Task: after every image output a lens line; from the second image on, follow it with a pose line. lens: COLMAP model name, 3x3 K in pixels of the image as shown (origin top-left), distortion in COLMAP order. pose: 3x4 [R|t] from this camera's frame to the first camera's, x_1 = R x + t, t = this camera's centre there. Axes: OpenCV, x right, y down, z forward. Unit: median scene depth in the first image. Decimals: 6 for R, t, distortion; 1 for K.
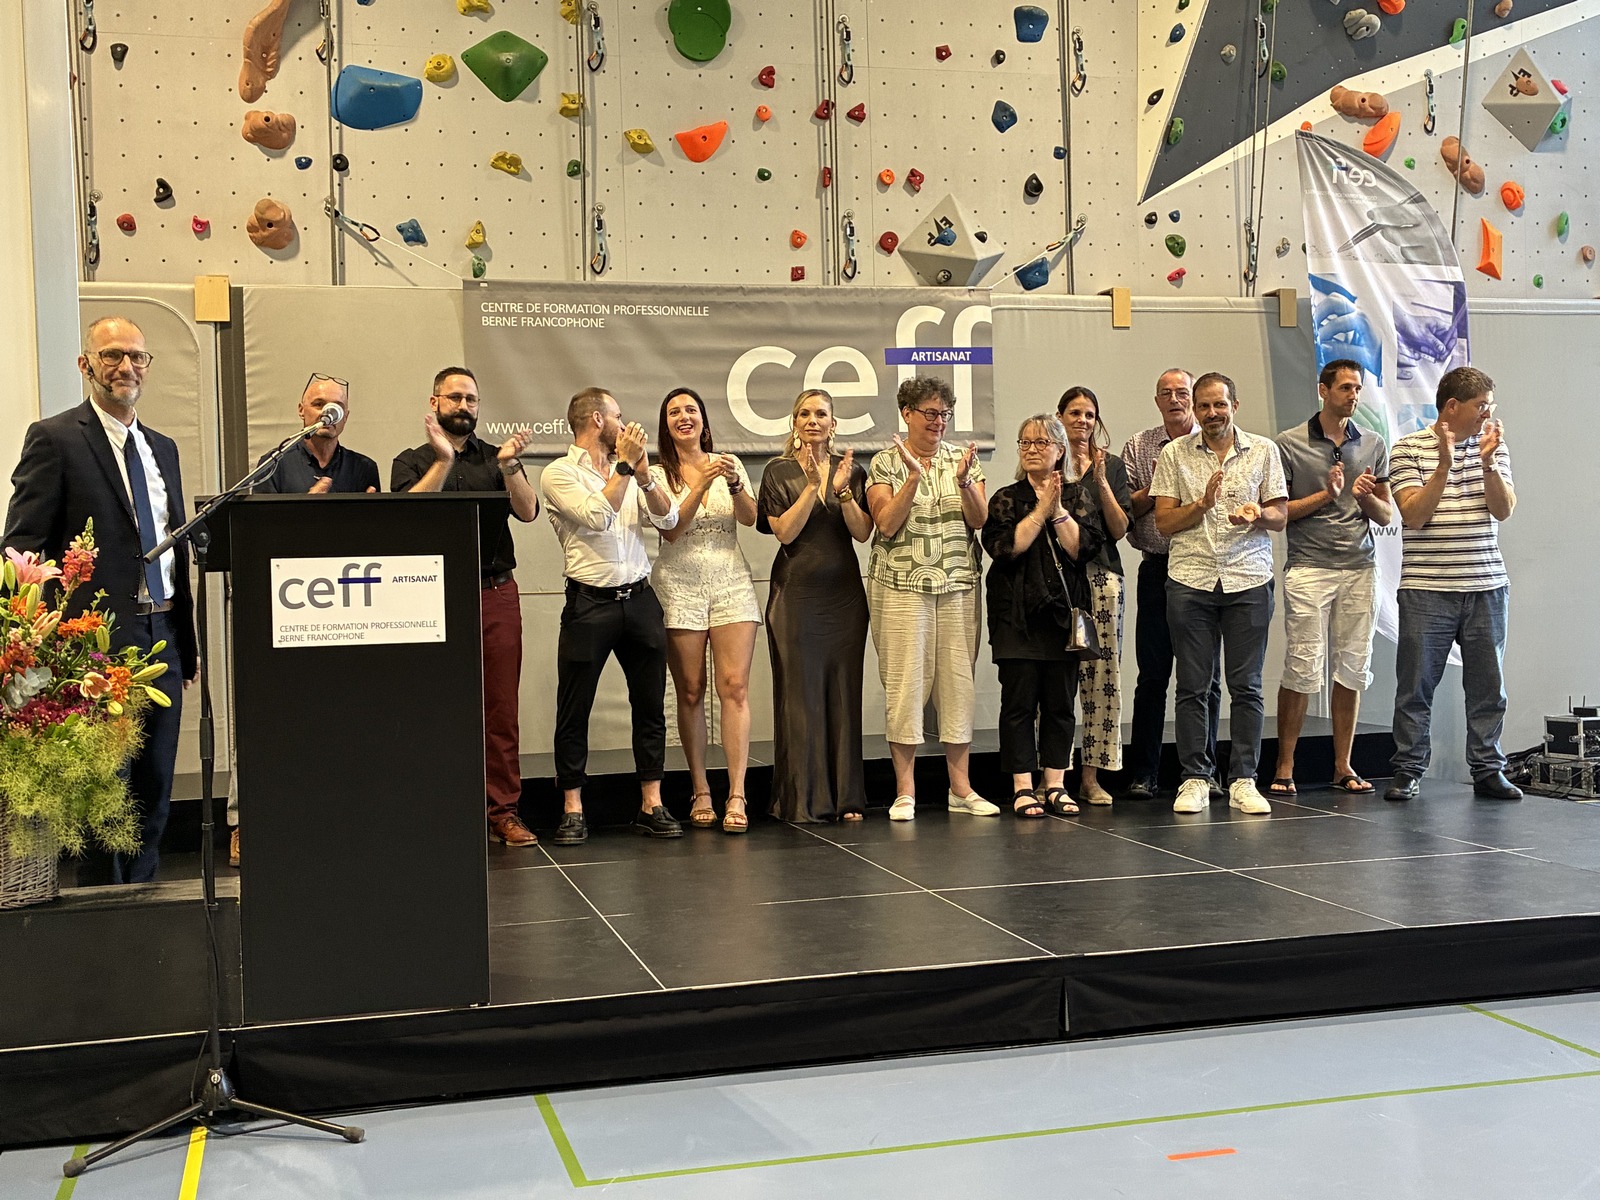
lens RADIAL K [[1861.2, 0, 806.0], [0, 1861.2, 593.3], [0, 0, 1]] dist [0.116259, -0.402841]
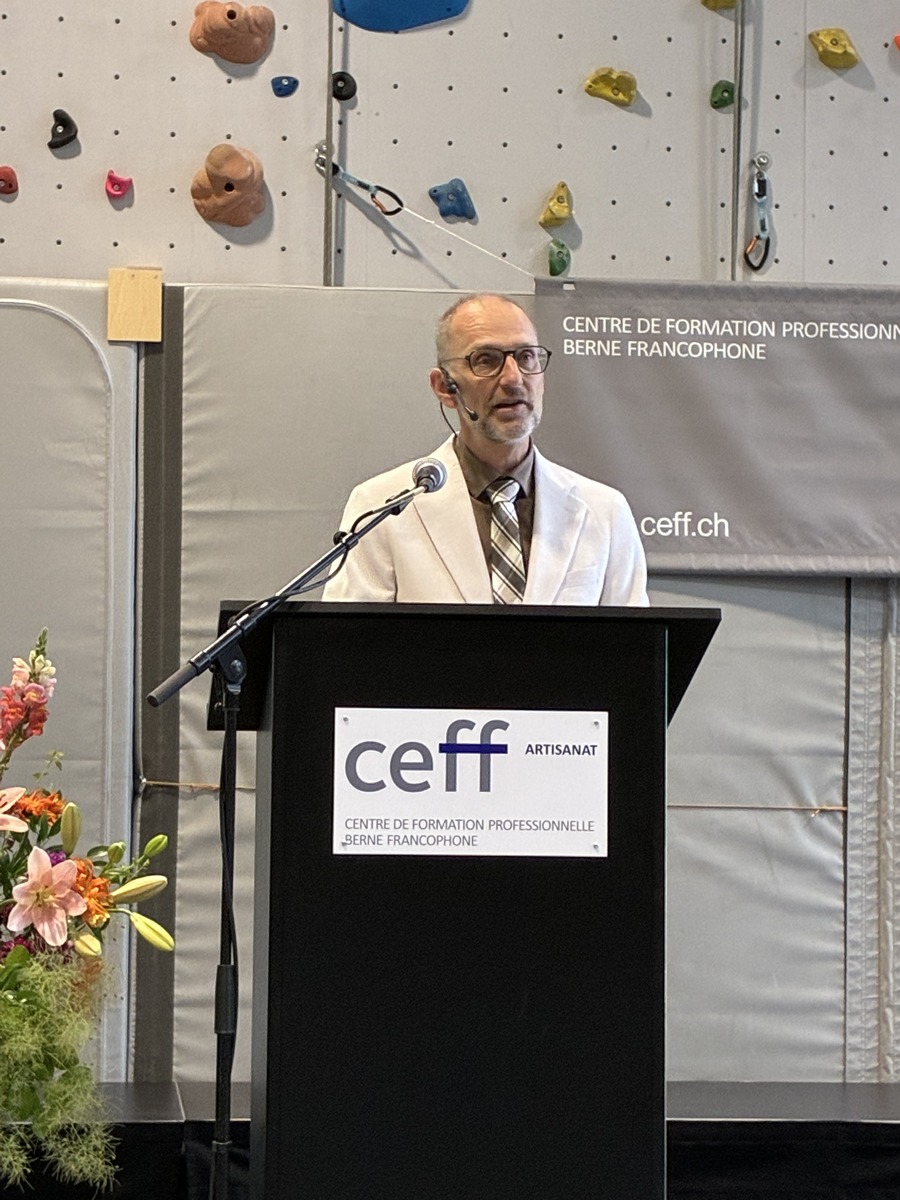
lens RADIAL K [[3198.9, 0, 446.0], [0, 3198.9, 598.4], [0, 0, 1]] dist [0.261743, -1.126049]
pose [[0.986239, 0.025980, -0.163273, -0.038588], [-0.038073, 0.996723, -0.071376, 0.009080], [0.160884, 0.076610, 0.983996, -0.009670]]
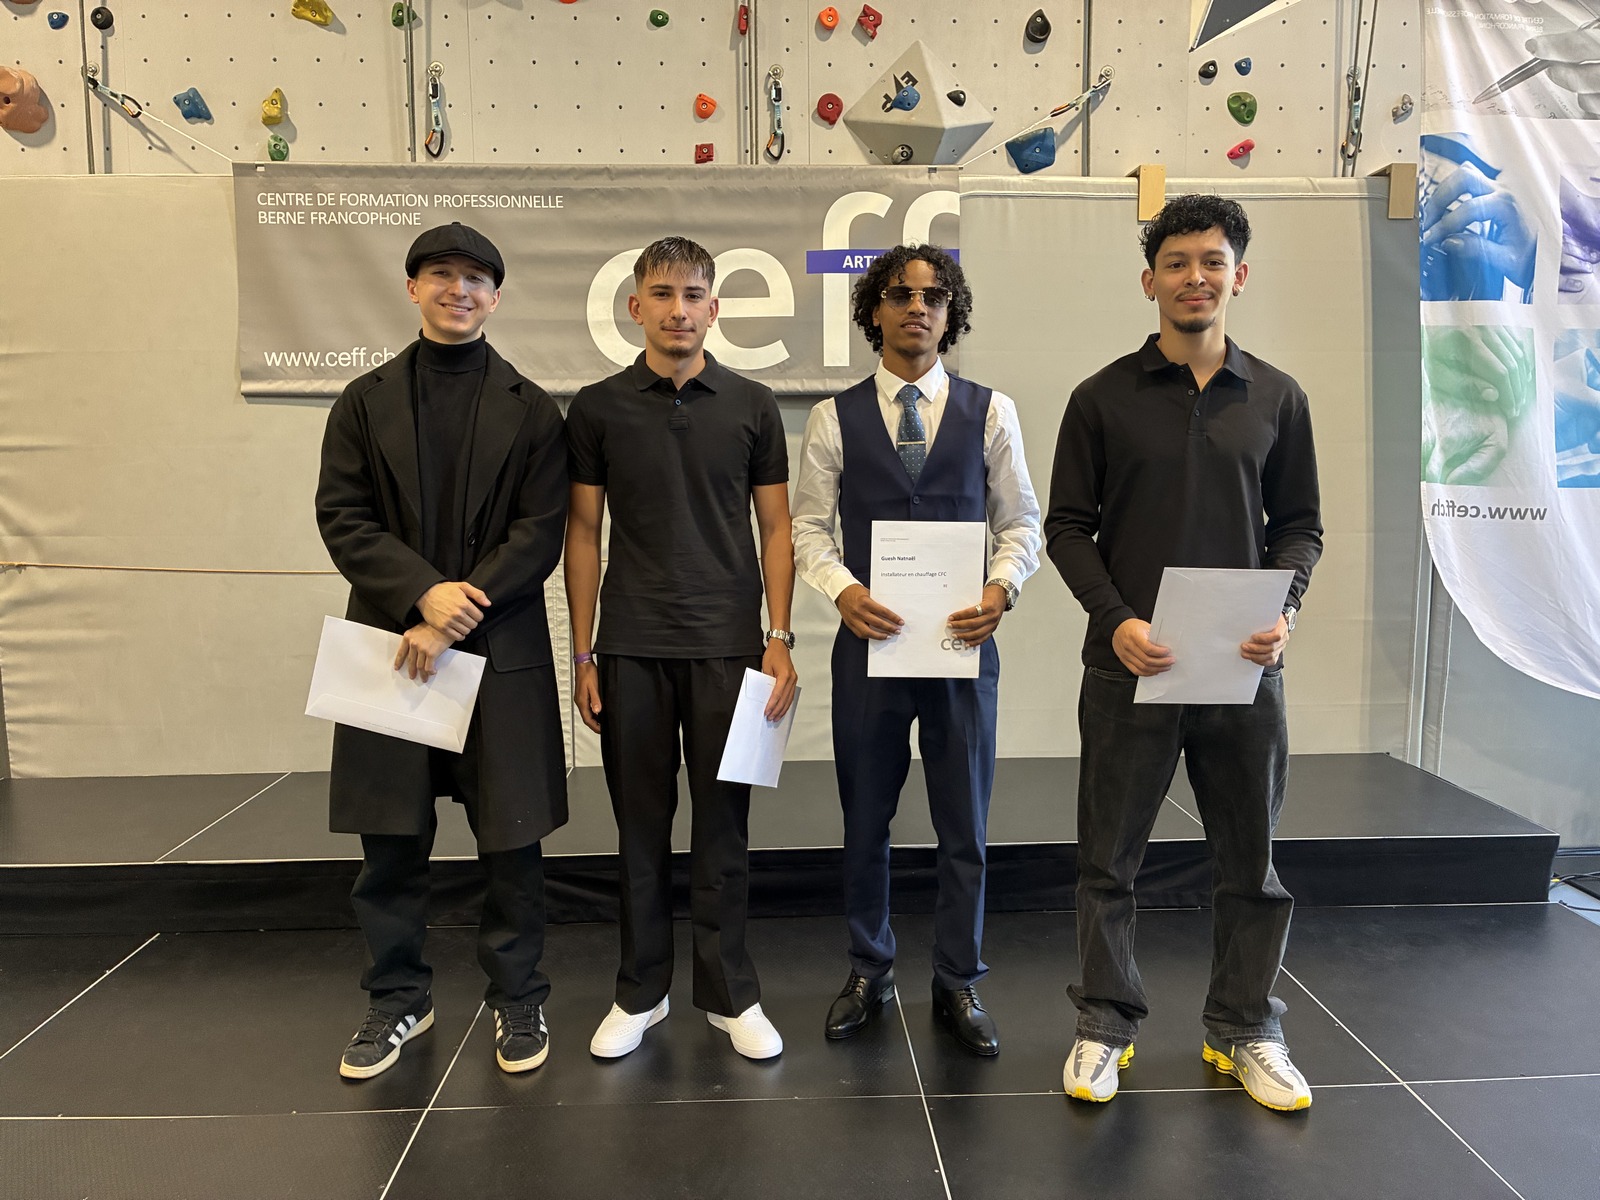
lens RADIAL K [[1208.4, 0, 806.0], [0, 1208.4, 599.1], [0, 0, 1]] dist [0.021589, -0.010692]
pose [[0.975812, 0.044233, -0.214088, 0.152063], [-0.022105, 0.994261, 0.104671, -0.044714], [0.217489, -0.097407, 0.971190, 0.522740]]
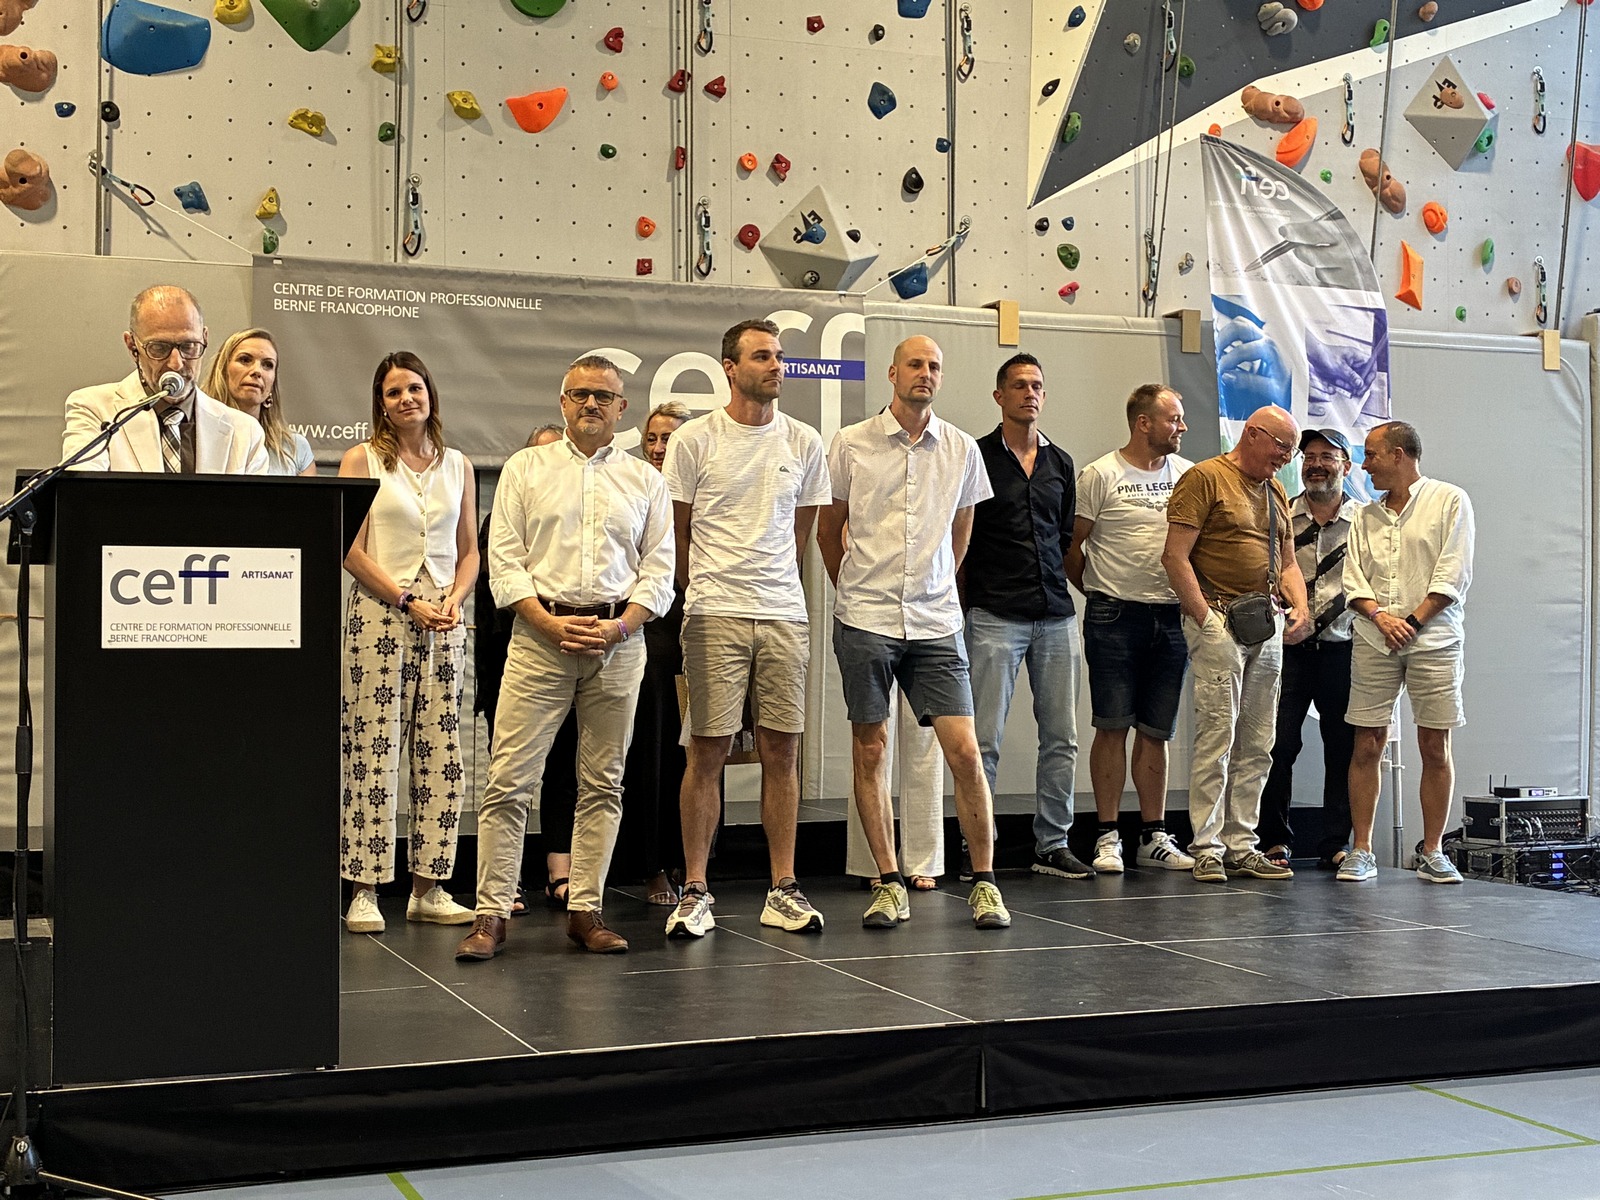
lens RADIAL K [[2211.1, 0, 823.4], [0, 2211.1, 600.1], [0, 0, 1]] dist [0.189659, -0.880111]
pose [[0.993424, 0.027307, 0.111187, -0.032766], [-0.023731, 0.999162, -0.033360, 0.015801], [-0.112004, 0.030502, 0.993239, -0.028635]]
